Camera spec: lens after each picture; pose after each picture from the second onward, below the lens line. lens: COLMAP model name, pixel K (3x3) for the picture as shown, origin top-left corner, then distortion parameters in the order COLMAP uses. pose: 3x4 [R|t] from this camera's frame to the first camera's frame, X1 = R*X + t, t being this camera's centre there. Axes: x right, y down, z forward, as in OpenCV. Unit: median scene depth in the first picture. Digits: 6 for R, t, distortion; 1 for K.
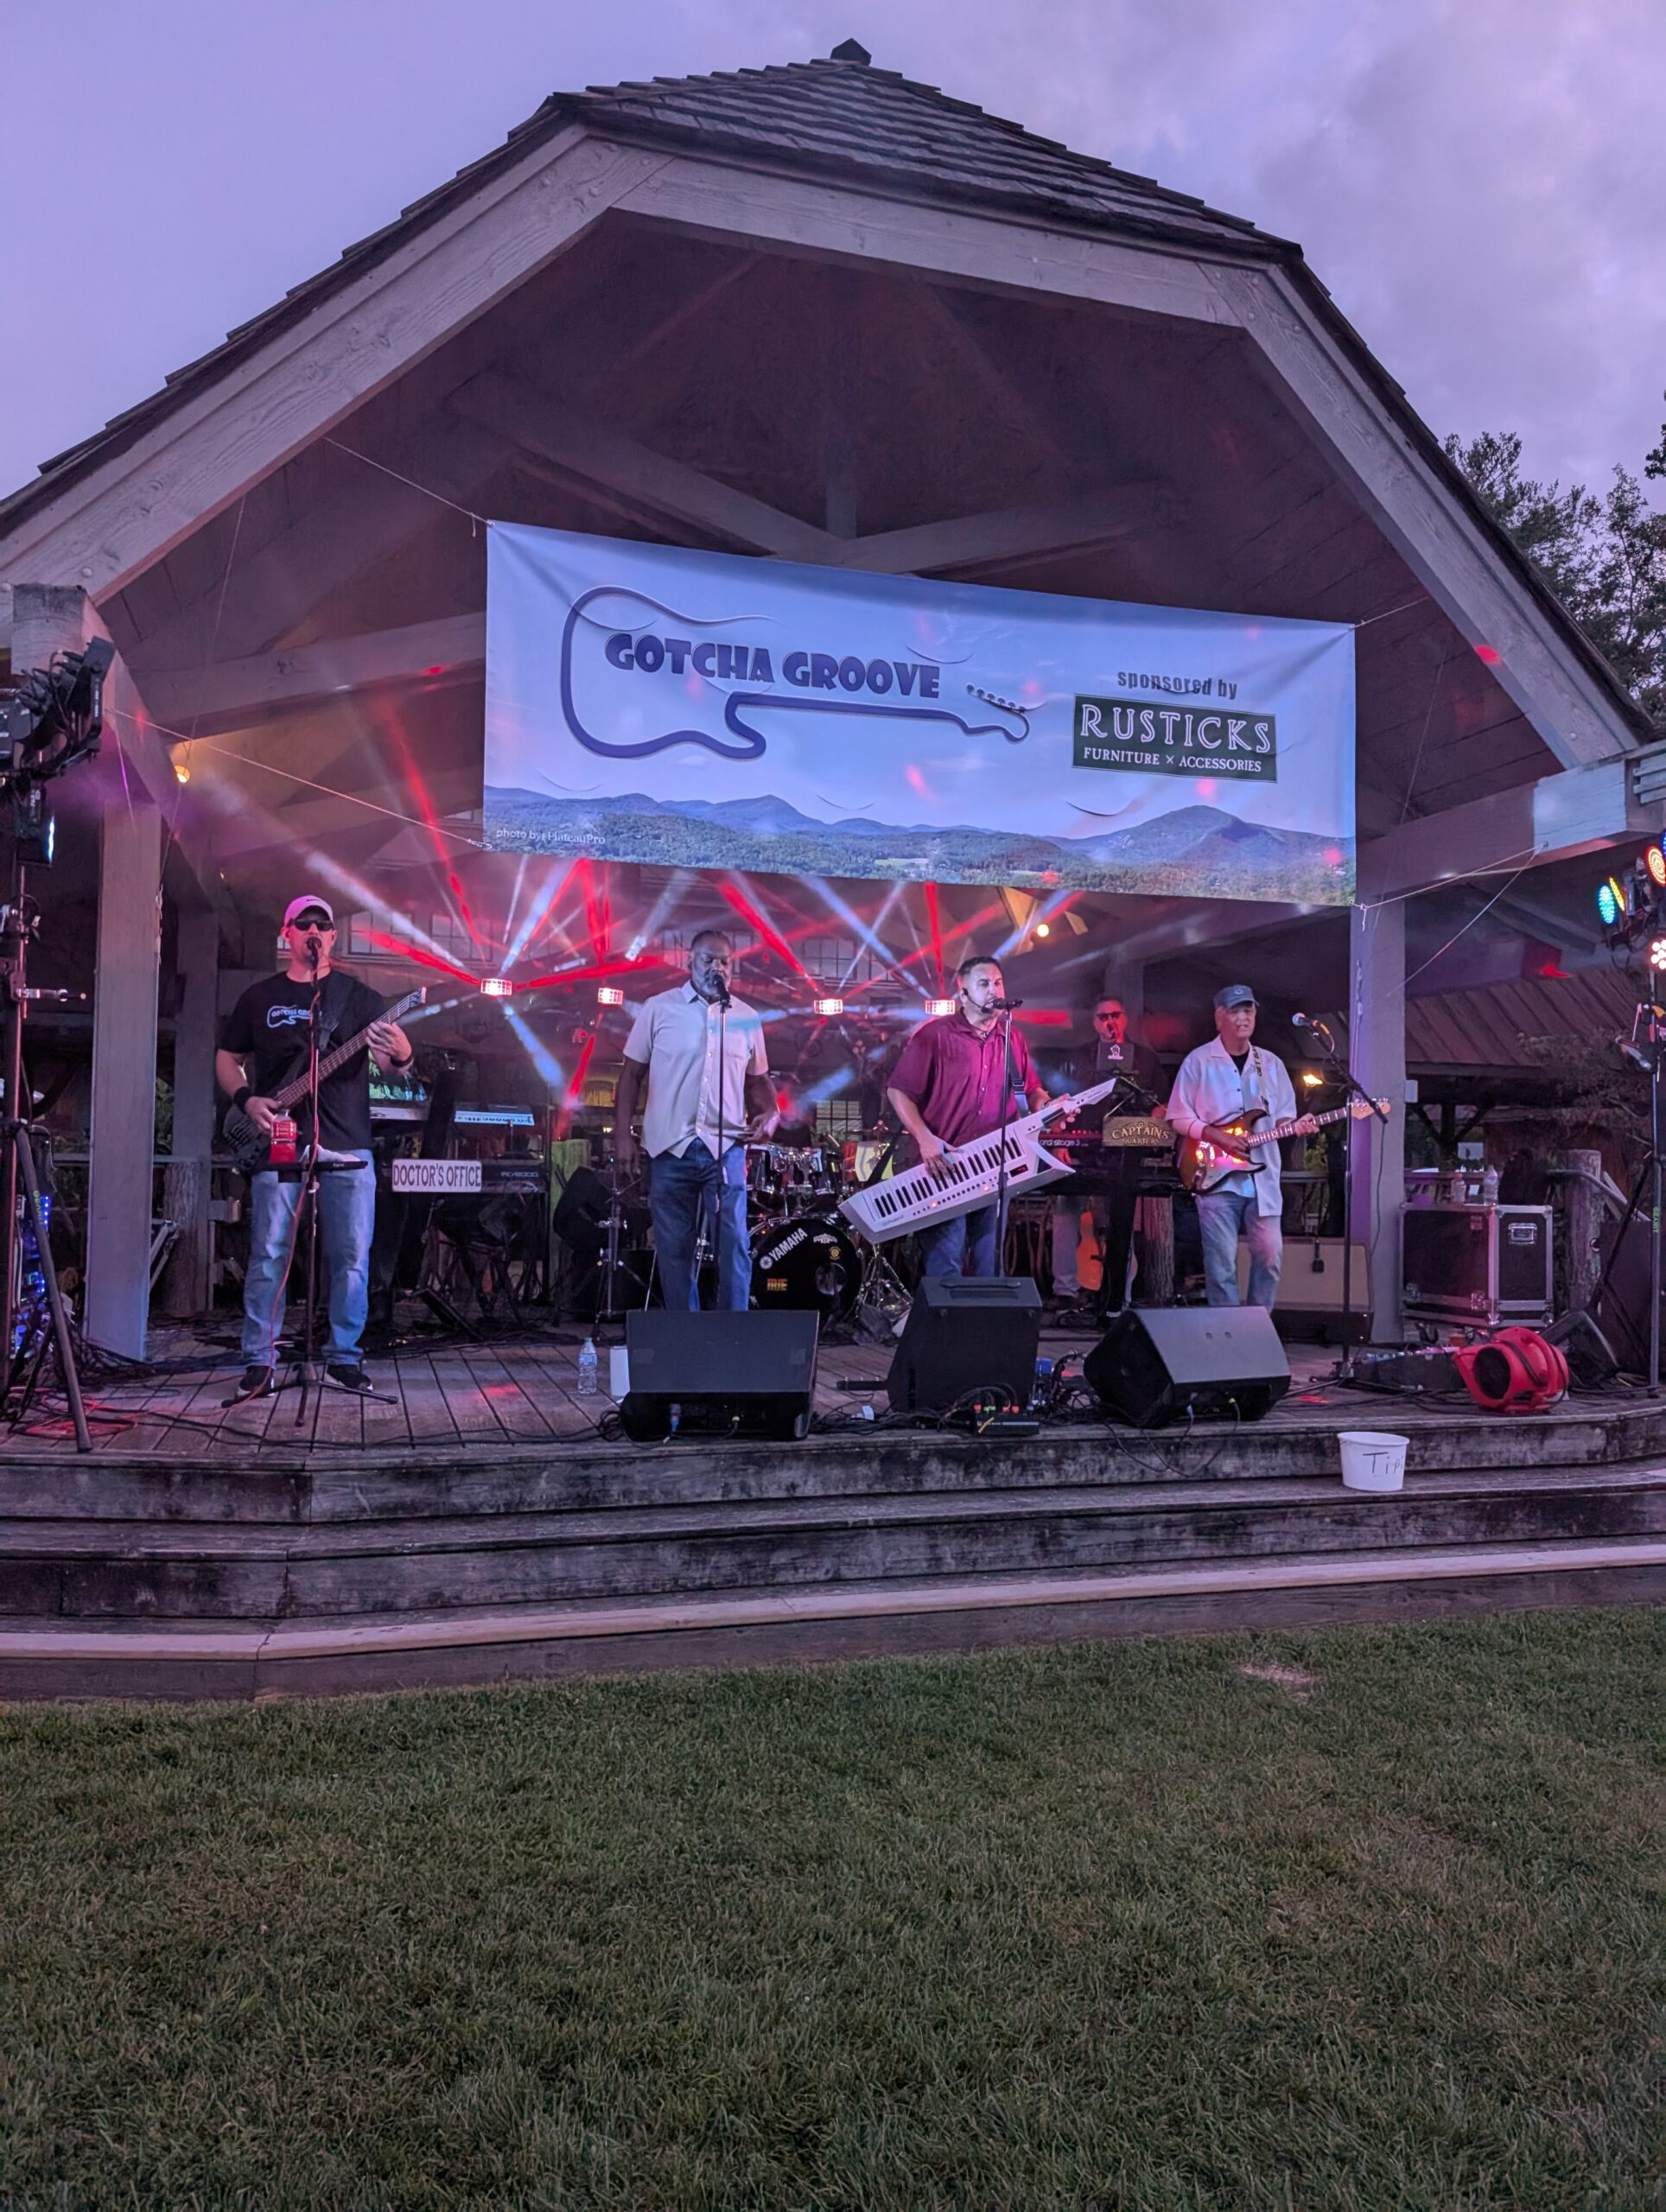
lens RADIAL K [[1596.6, 0, 838.4], [0, 1596.6, 1122.4], [0, 0, 1]] dist [0.031698, 0.005965]
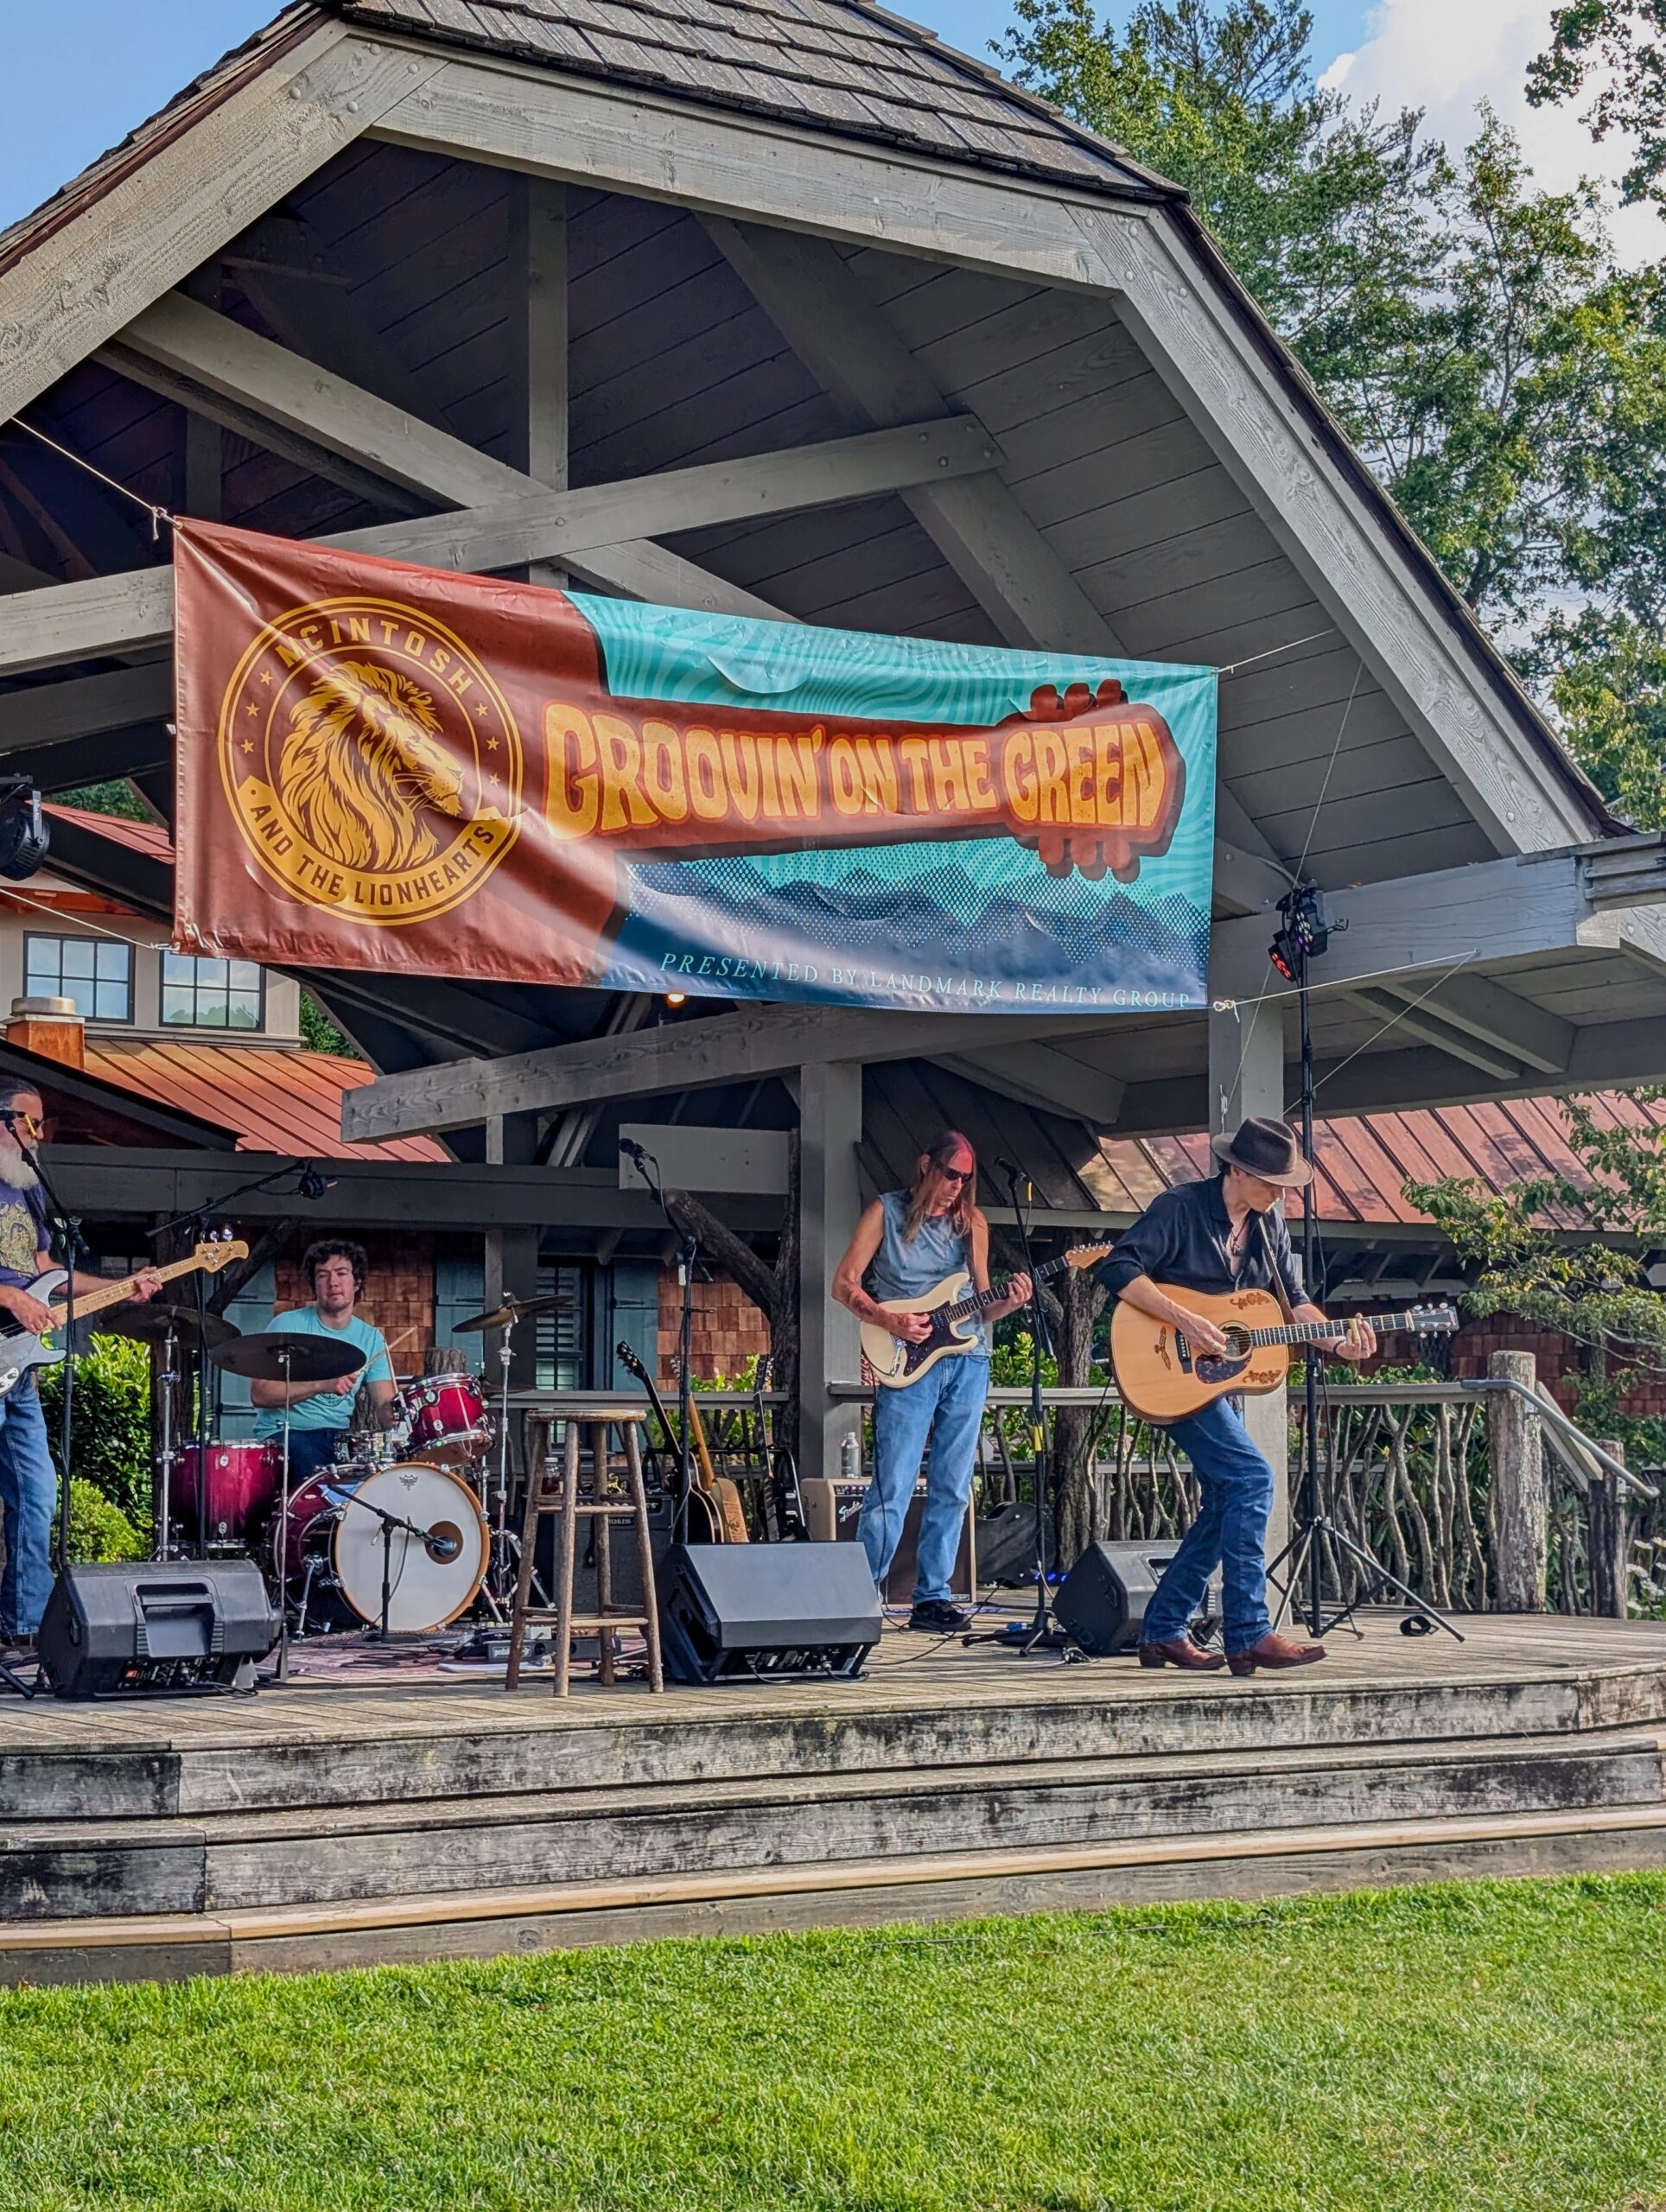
lens RADIAL K [[3571.4, 0, 829.2], [0, 3571.4, 1104.9], [0, 0, 1]] dist [0.122667, 0.000000]
pose [[0.962947, 0.011520, 0.269445, -0.450824], [0.002996, 0.998569, -0.053401, -0.013213], [-0.269675, 0.052229, 0.961534, -0.787739]]
